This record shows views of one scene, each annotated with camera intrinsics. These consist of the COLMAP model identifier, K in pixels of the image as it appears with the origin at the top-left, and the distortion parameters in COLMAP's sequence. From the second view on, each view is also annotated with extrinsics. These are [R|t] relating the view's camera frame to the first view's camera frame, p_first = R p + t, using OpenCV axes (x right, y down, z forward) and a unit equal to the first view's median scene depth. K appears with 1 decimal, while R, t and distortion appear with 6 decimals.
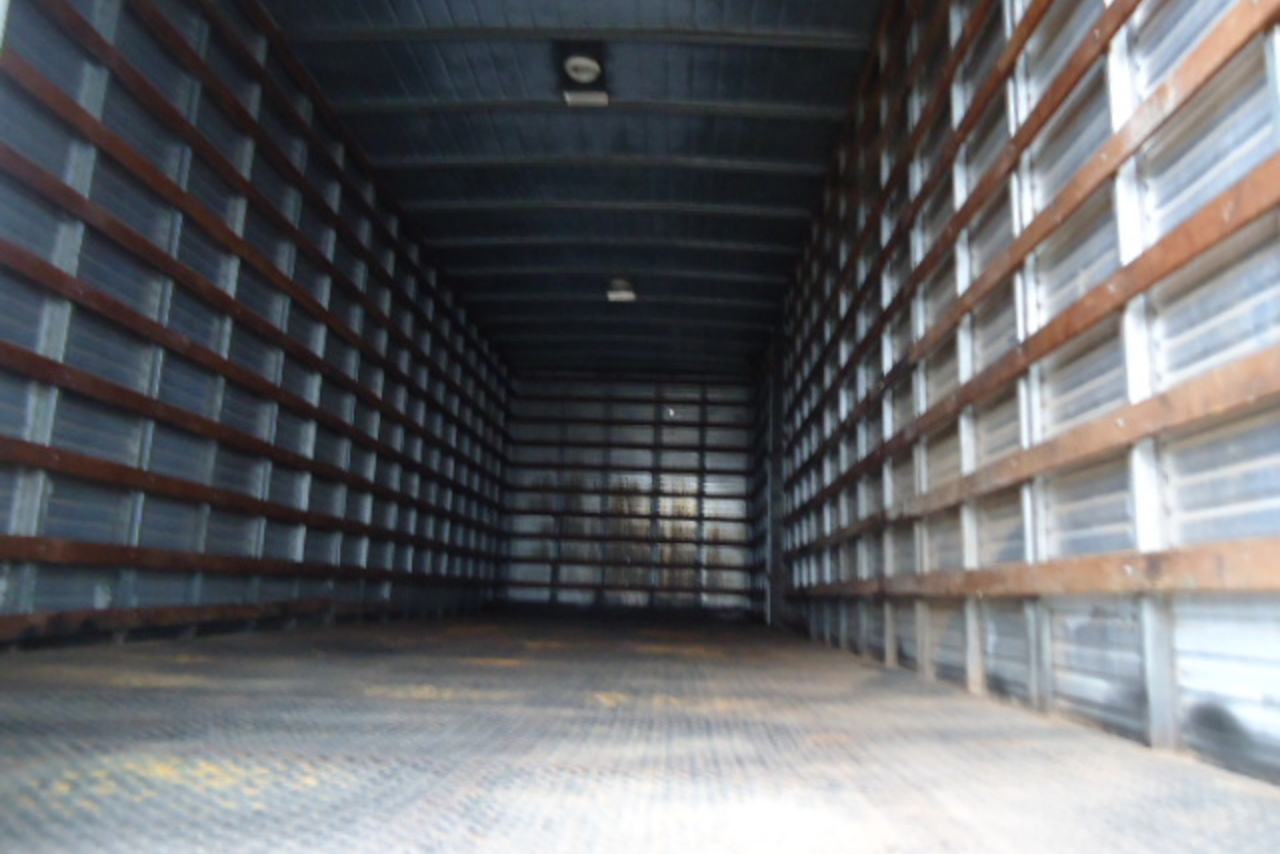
lens RADIAL K [[927.9, 0, 640.0], [0, 927.9, 427.0], [0, 0, 1]] dist [-0.034686, 0.031362]
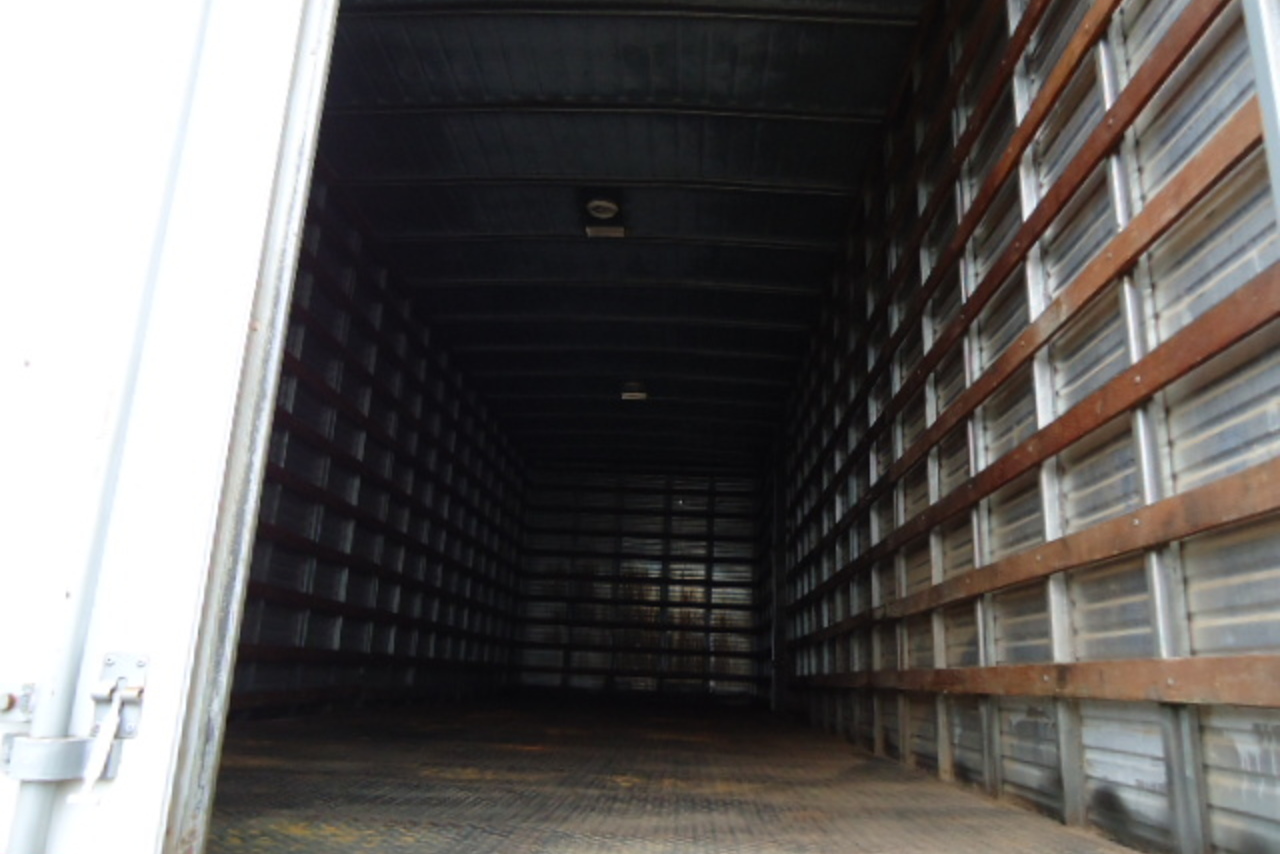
lens RADIAL K [[927.9, 0, 640.0], [0, 927.9, 427.0], [0, 0, 1]] dist [-0.034686, 0.031362]
pose [[0.999924, 0.006257, -0.010580, -0.004562], [-0.007126, 0.996421, -0.084231, -0.042784], [0.010015, 0.084300, 0.996390, -0.158615]]
